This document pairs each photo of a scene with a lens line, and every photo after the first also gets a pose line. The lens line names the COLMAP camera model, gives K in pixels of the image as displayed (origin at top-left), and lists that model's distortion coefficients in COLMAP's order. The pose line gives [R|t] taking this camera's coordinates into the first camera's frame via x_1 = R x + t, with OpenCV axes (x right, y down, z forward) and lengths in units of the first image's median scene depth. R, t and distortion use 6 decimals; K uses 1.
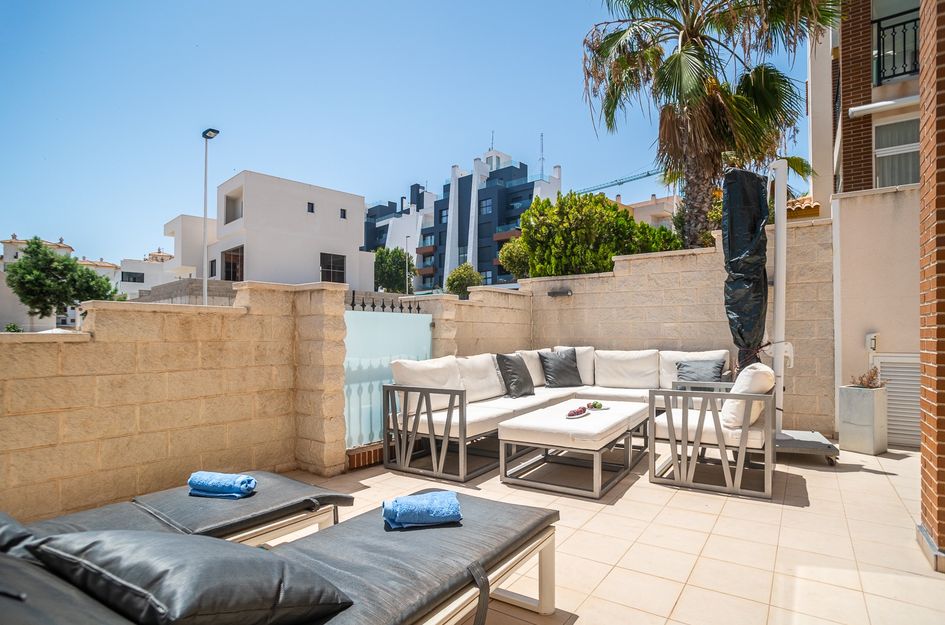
lens RADIAL K [[495.7, 0, 465.4], [0, 495.7, 334.9], [0, 0, 1]] dist [-0.027791, 0.007663]
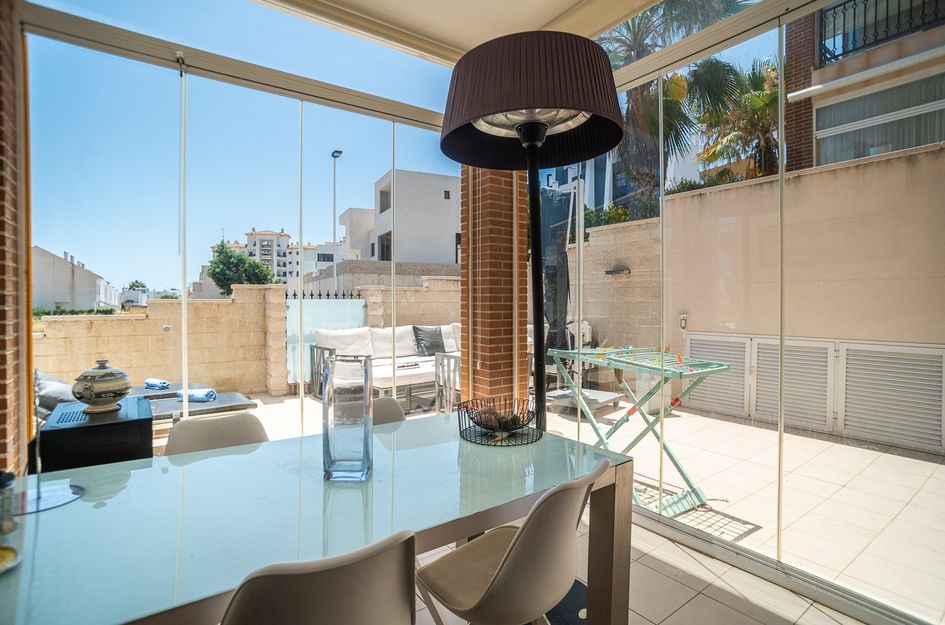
lens RADIAL K [[476.1, 0, 477.3], [0, 476.1, 313.8], [0, 0, 1]] dist [-0.055417, 0.023371]
pose [[0.945903, 0.005626, -0.324401, 0.484335], [0.003054, 0.999651, 0.026239, -0.022788], [0.324436, -0.025810, 0.945556, -0.169236]]
